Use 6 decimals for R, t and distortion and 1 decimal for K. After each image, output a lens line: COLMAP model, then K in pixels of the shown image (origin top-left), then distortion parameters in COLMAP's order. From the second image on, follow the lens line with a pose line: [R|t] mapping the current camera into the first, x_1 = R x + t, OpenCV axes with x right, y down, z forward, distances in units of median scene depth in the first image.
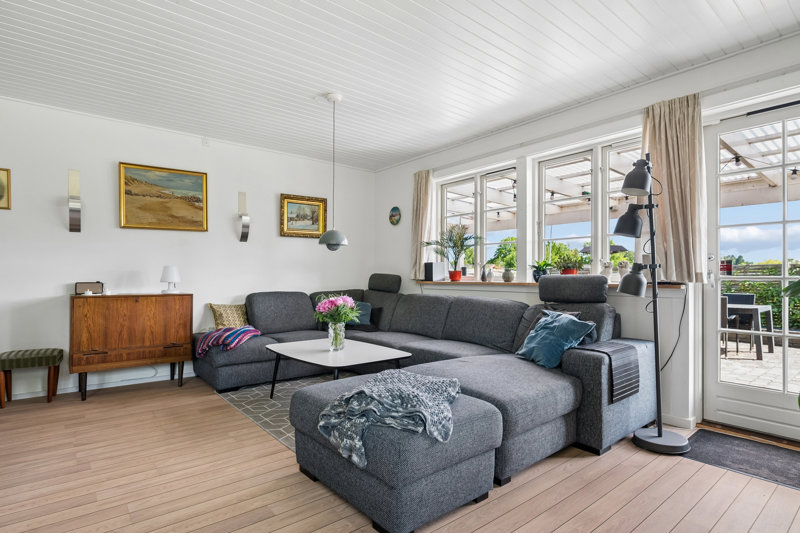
lens RADIAL K [[409.4, 0, 400.2], [0, 409.4, 275.4], [0, 0, 1]] dist [-0.000675, -0.000240]
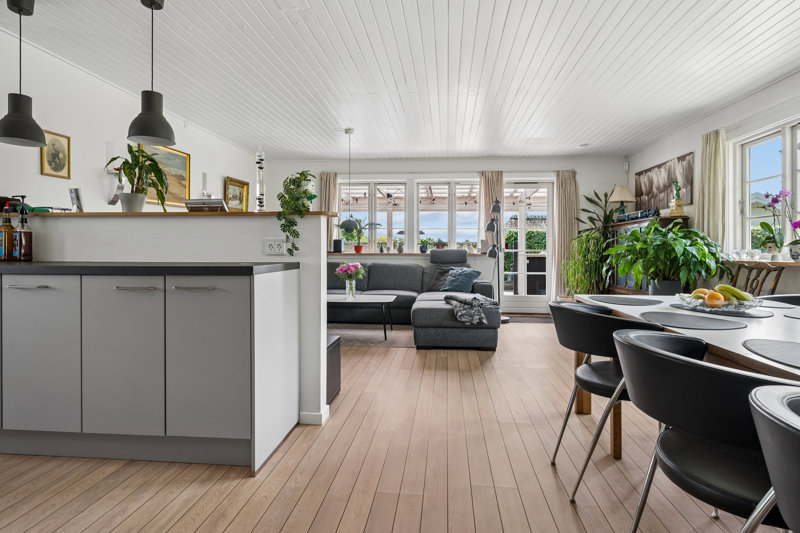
lens RADIAL K [[418.6, 0, 401.4], [0, 418.6, 249.1], [0, 0, 1]] dist [0.000107, -0.000010]
pose [[0.706055, -0.001306, 0.708156, -0.954341], [-0.002510, 0.999987, 0.004348, -0.006814], [-0.708153, -0.004847, 0.706043, -0.193447]]
